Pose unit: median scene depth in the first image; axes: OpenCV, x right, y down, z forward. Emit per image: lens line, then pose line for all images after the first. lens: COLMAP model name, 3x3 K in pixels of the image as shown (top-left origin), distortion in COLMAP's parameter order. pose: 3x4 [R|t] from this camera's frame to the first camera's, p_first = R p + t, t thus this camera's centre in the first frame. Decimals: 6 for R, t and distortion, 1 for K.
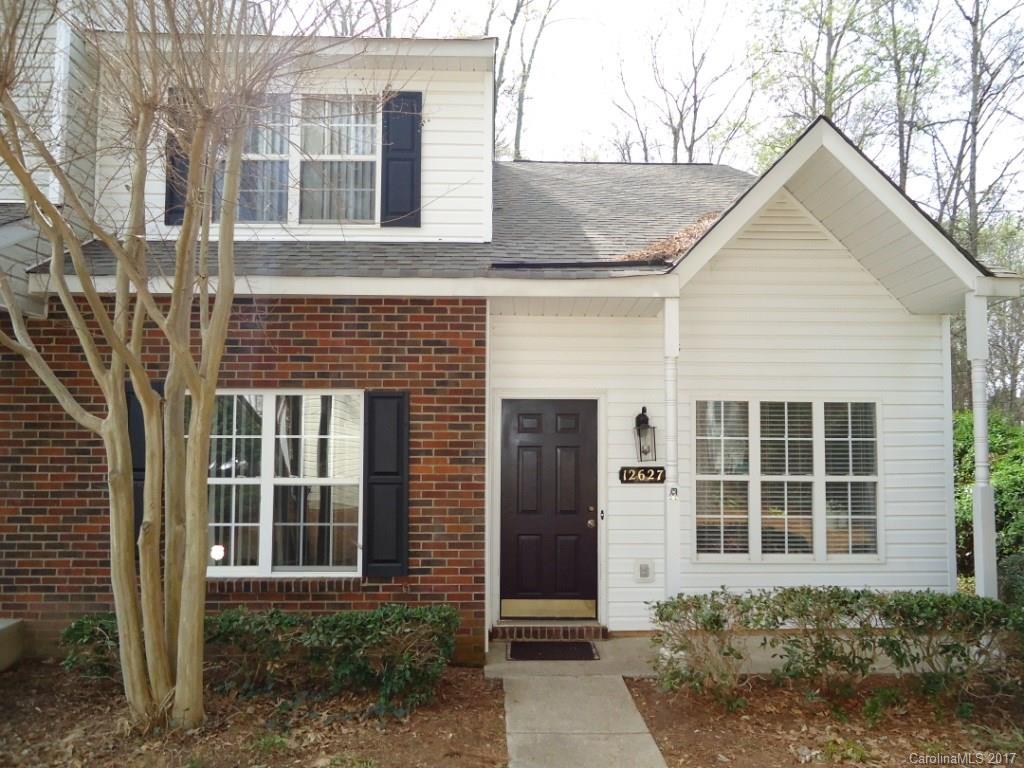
lens RADIAL K [[756.4, 0, 512.0], [0, 756.4, 384.0], [0, 0, 1]] dist [0.012518, -0.002417]
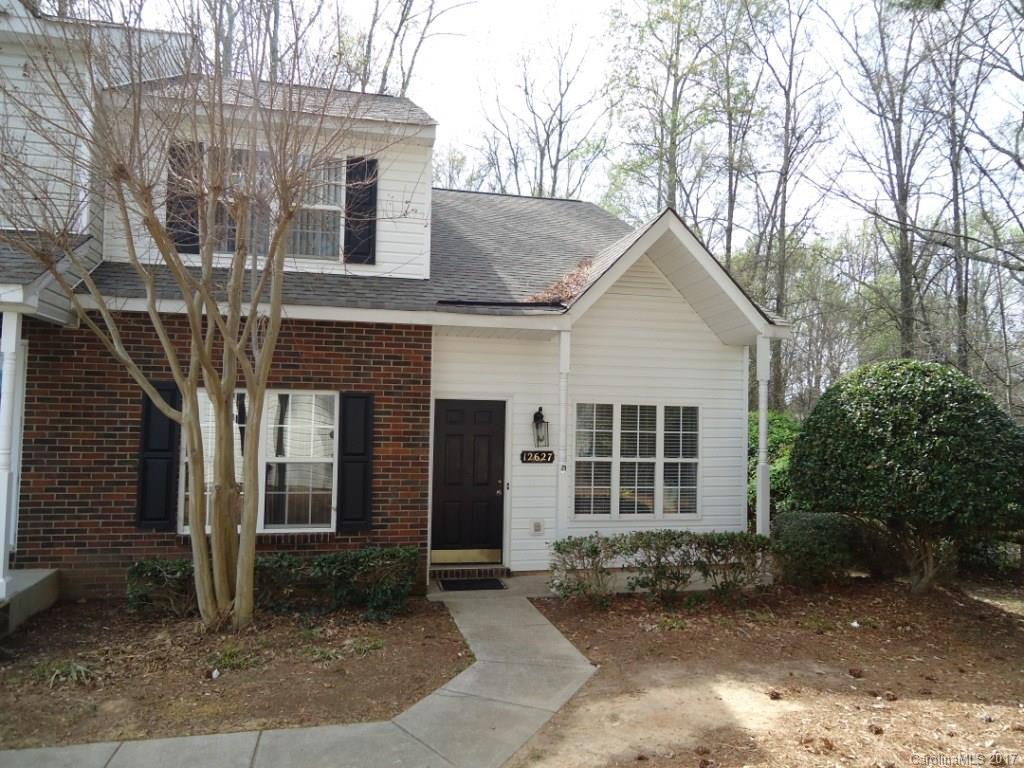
lens RADIAL K [[761.0, 0, 512.0], [0, 761.0, 384.0], [0, 0, 1]] dist [0.031769, 0.000481]
pose [[0.980331, 0.024102, 0.195883, -0.153530], [-0.027162, 0.999547, 0.012953, -0.029187], [-0.195482, -0.018019, 0.980542, -0.353158]]
